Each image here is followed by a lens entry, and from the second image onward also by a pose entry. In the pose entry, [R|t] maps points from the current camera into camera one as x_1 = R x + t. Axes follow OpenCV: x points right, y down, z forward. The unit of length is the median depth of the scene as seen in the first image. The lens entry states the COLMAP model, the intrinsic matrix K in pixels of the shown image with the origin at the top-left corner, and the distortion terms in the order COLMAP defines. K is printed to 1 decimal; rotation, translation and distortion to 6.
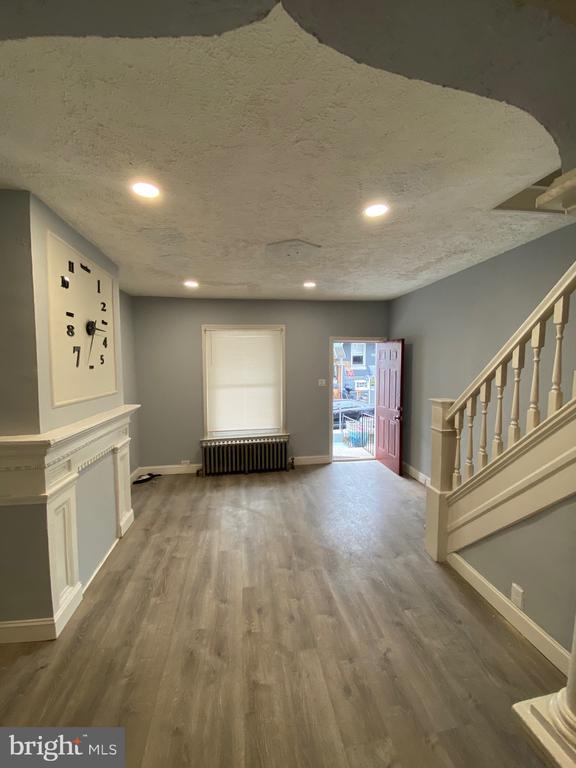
lens RADIAL K [[309.7, 0, 287.7], [0, 309.7, 383.8], [0, 0, 1]] dist [-0.002851, -0.000244]
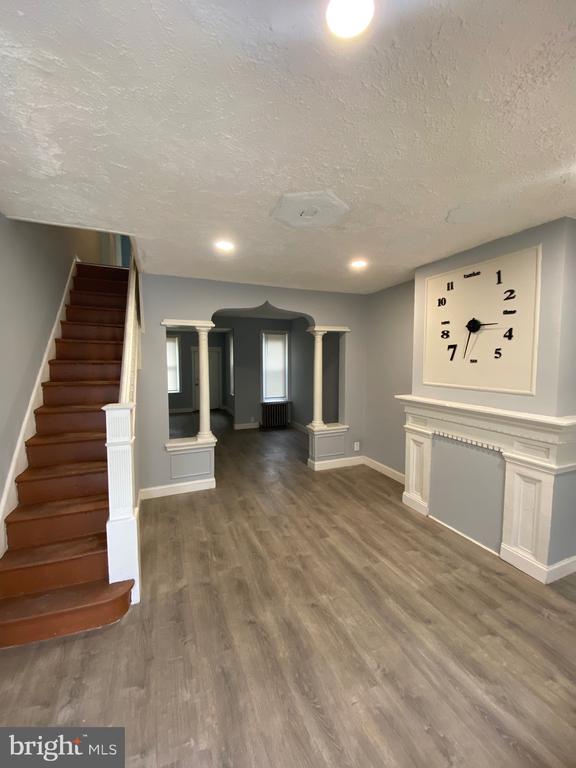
lens RADIAL K [[309.7, 0, 287.6], [0, 309.7, 382.5], [0, 0, 1]] dist [-0.002851, -0.000244]
pose [[-0.972590, 0.024968, -0.231183, 0.308741], [-0.007255, 0.990476, 0.137494, -0.140757], [0.232414, 0.135402, -0.963146, 2.164436]]
